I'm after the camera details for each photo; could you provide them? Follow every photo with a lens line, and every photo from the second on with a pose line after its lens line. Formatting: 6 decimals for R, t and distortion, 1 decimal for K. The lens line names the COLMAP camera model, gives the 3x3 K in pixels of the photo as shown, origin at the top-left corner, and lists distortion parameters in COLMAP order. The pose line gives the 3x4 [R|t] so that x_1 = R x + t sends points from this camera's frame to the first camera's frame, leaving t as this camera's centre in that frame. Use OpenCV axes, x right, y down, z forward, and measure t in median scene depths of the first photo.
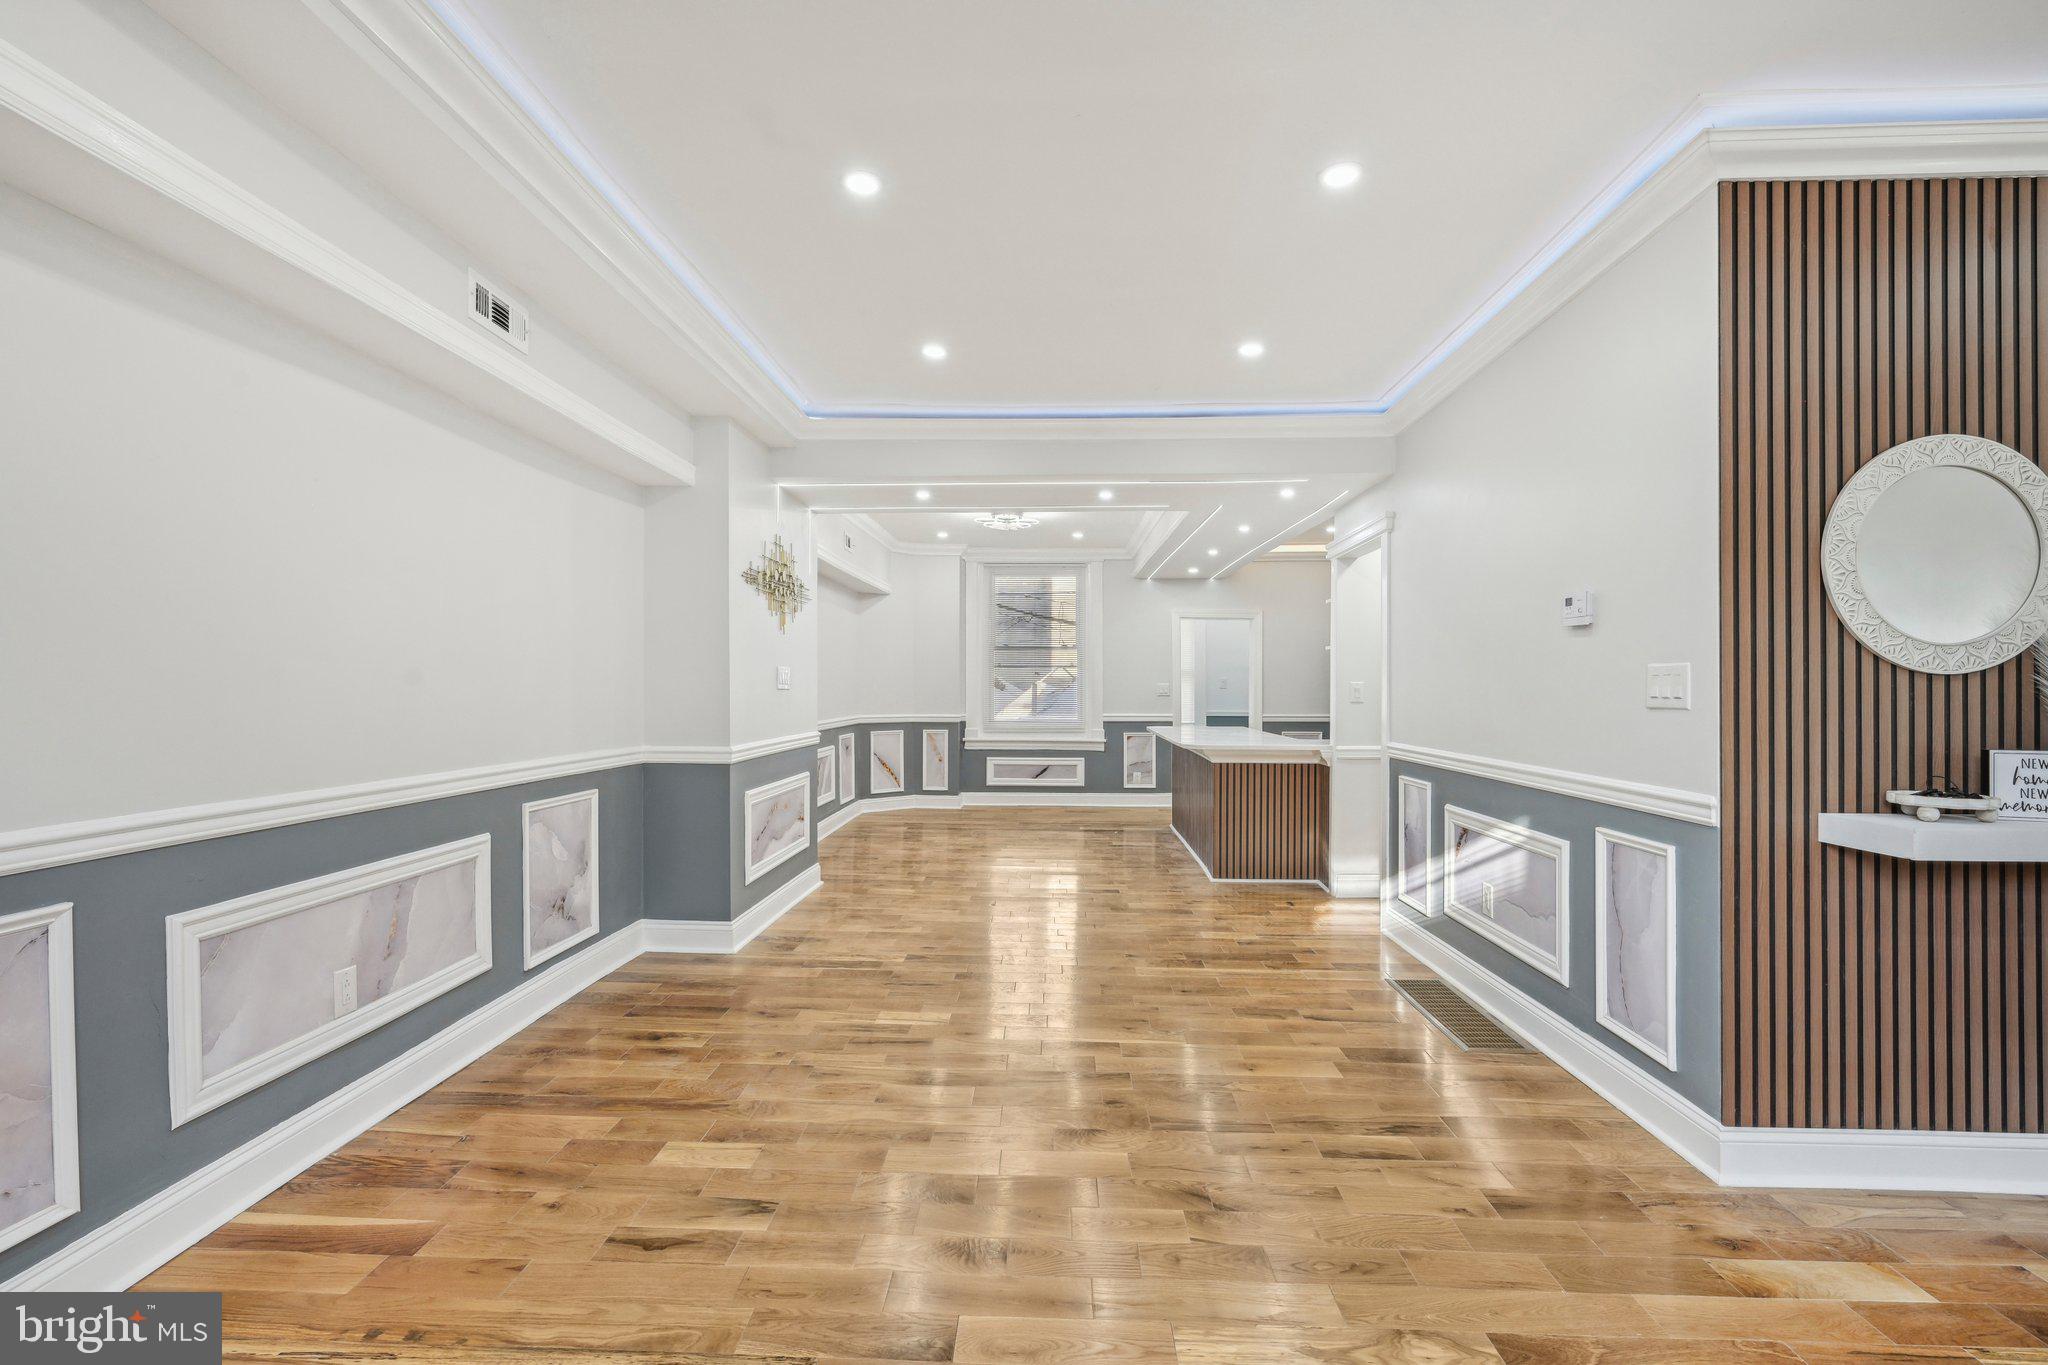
lens RADIAL K [[920.3, 0, 1021.5], [0, 920.3, 684.6], [0, 0, 1]] dist [-0.000432, 0.000322]
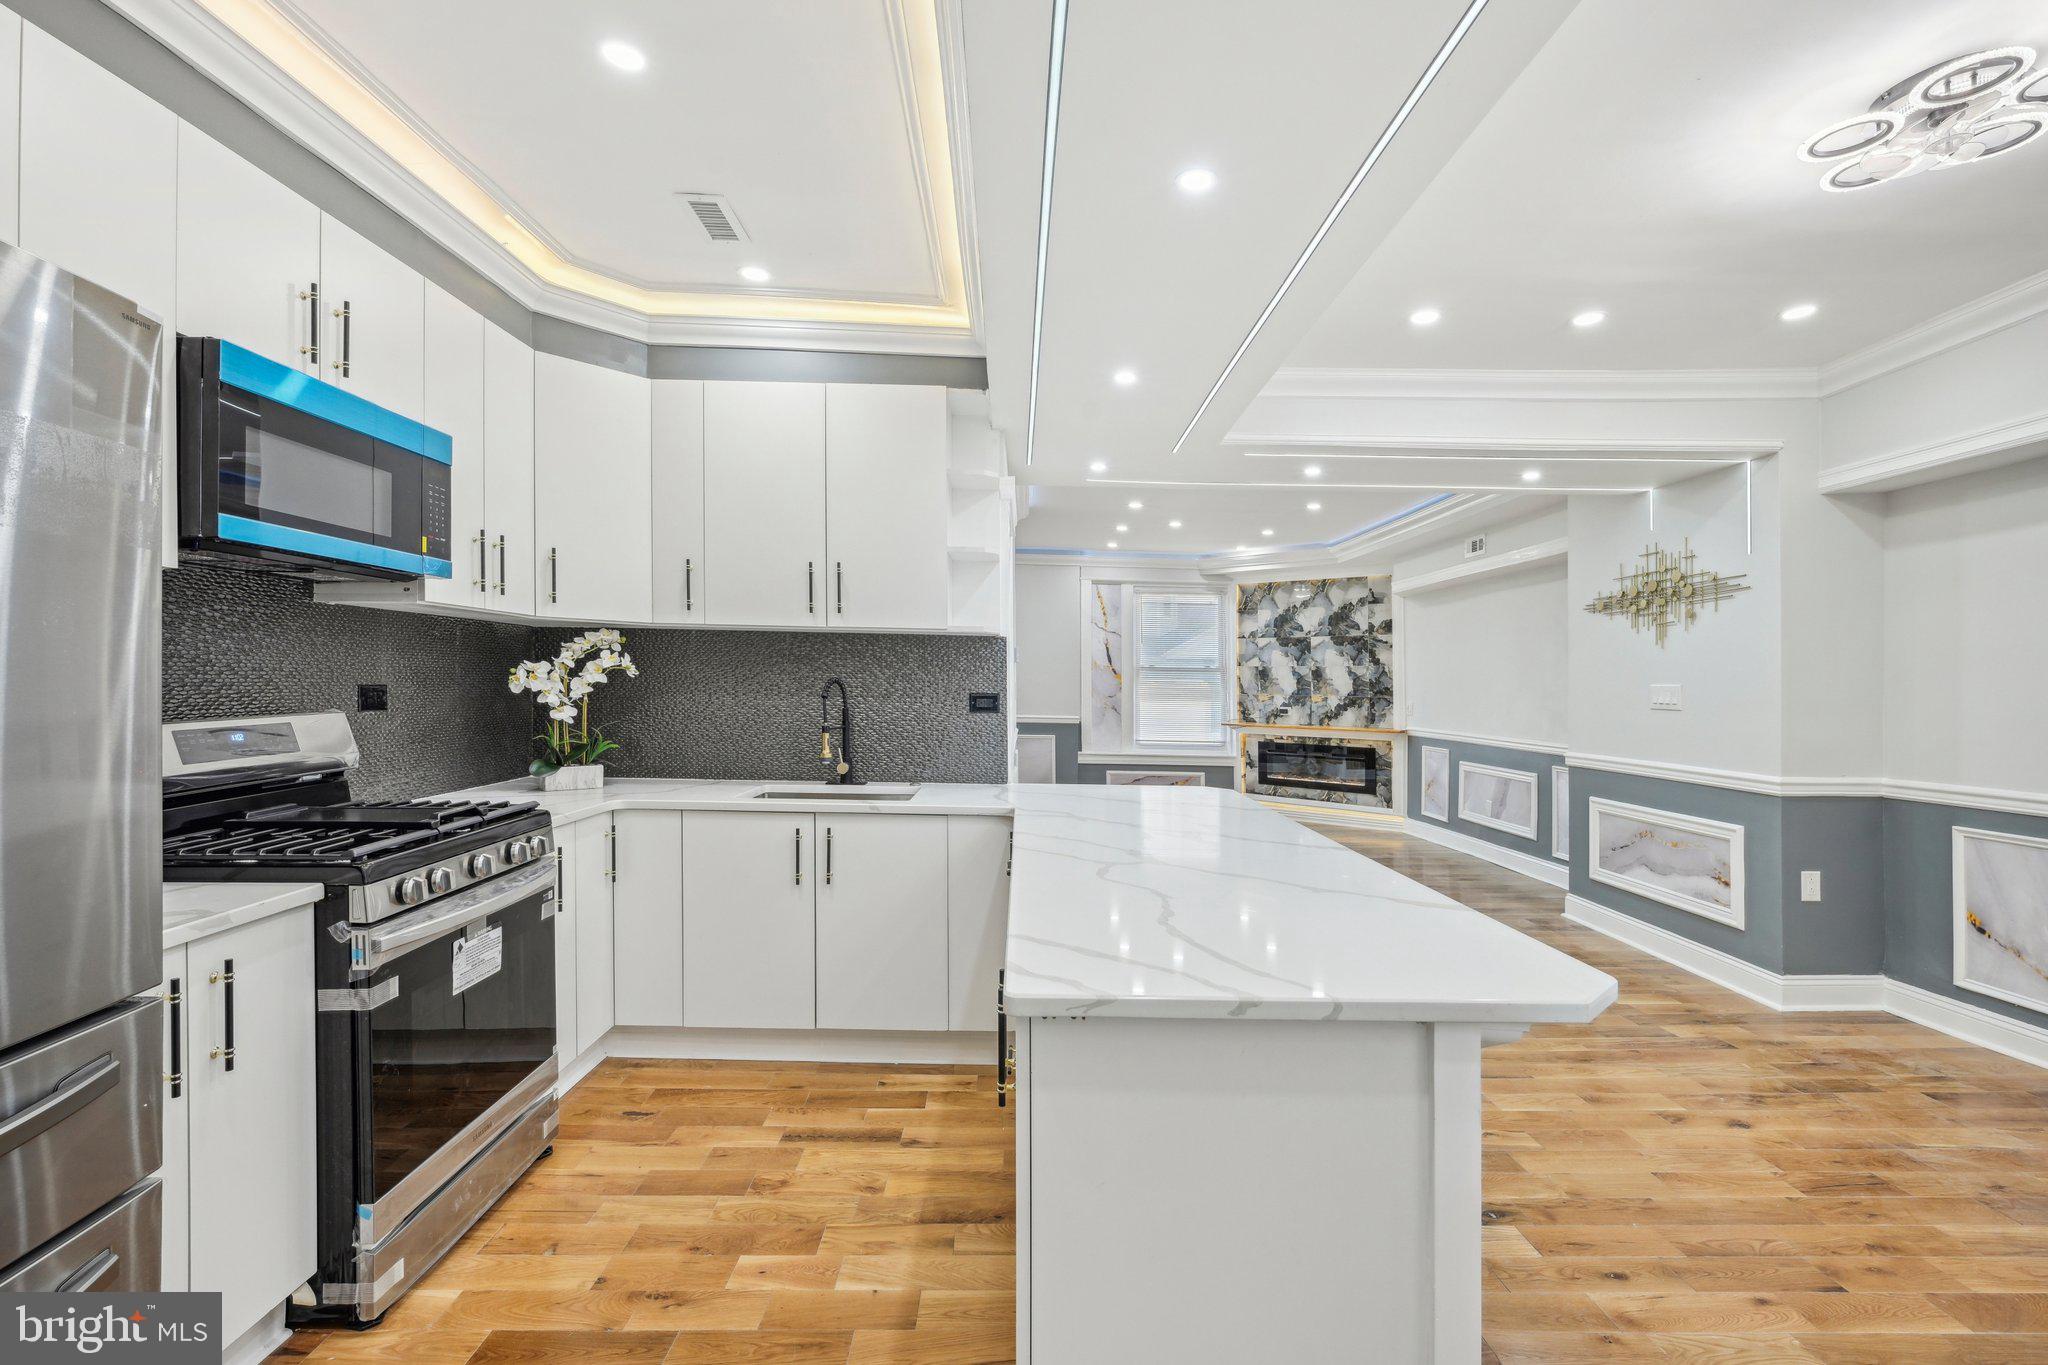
lens RADIAL K [[961.9, 0, 1020.6], [0, 961.9, 643.7], [0, 0, 1]] dist [0.001038, 0.000384]
pose [[-0.998444, -0.021287, -0.051539, 0.909226], [-0.019028, 0.998853, -0.043932, -0.012734], [0.052415, -0.042883, -0.997704, 4.150662]]
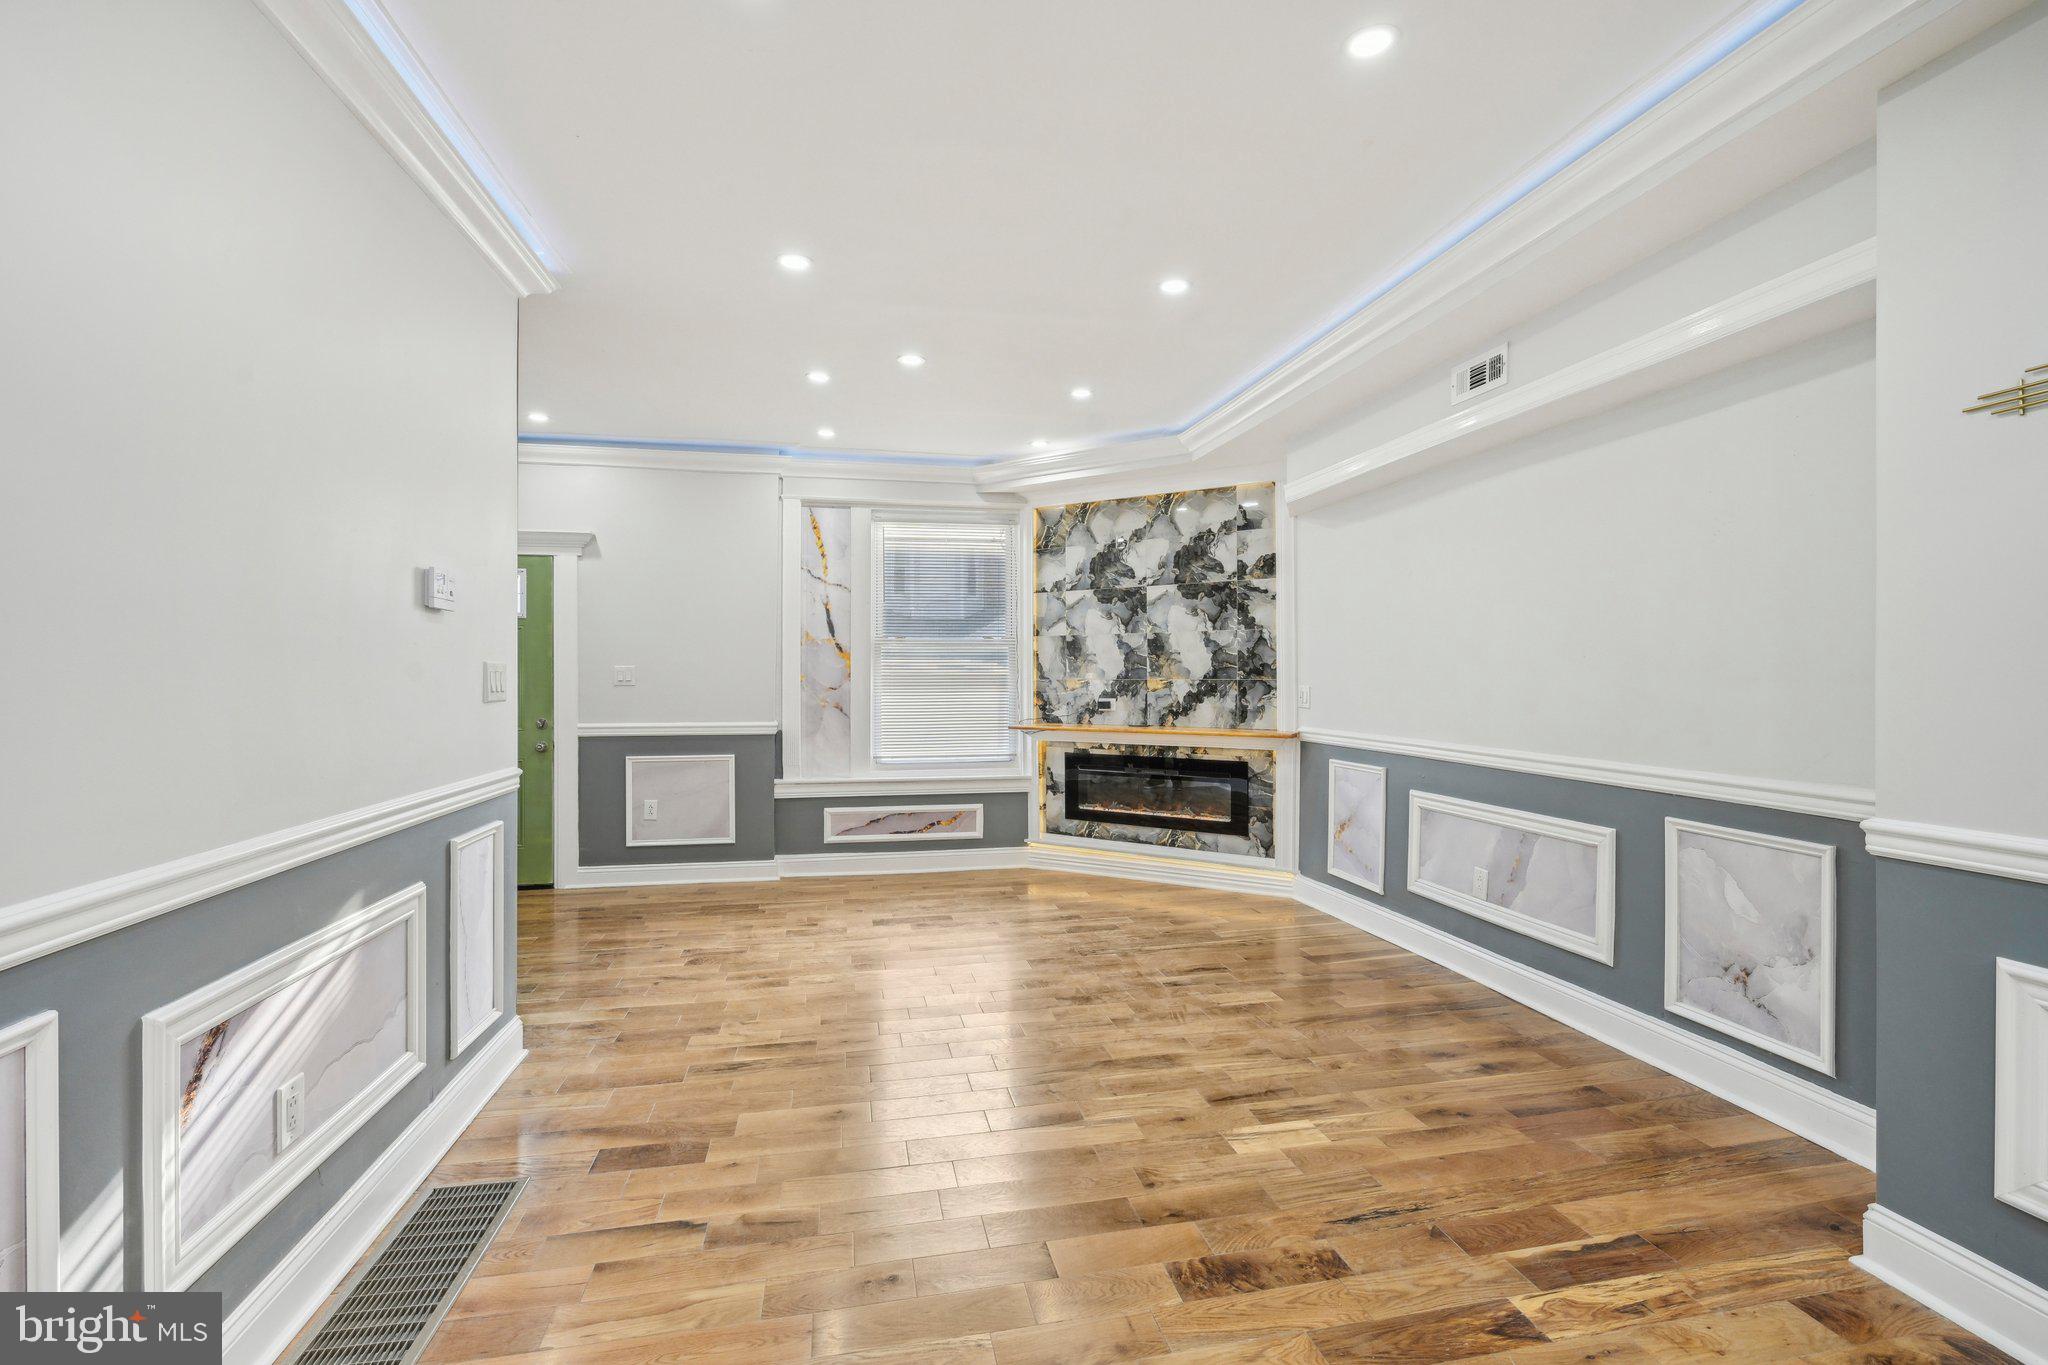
lens RADIAL K [[926.9, 0, 1023.0], [0, 926.9, 684.7], [0, 0, 1]] dist [0.003627, 0.000320]
pose [[-0.971899, 0.002609, -0.235384, 0.368492], [0.000494, 0.999959, 0.009041, -0.004658], [0.235398, 0.008670, -0.971860, 2.459235]]
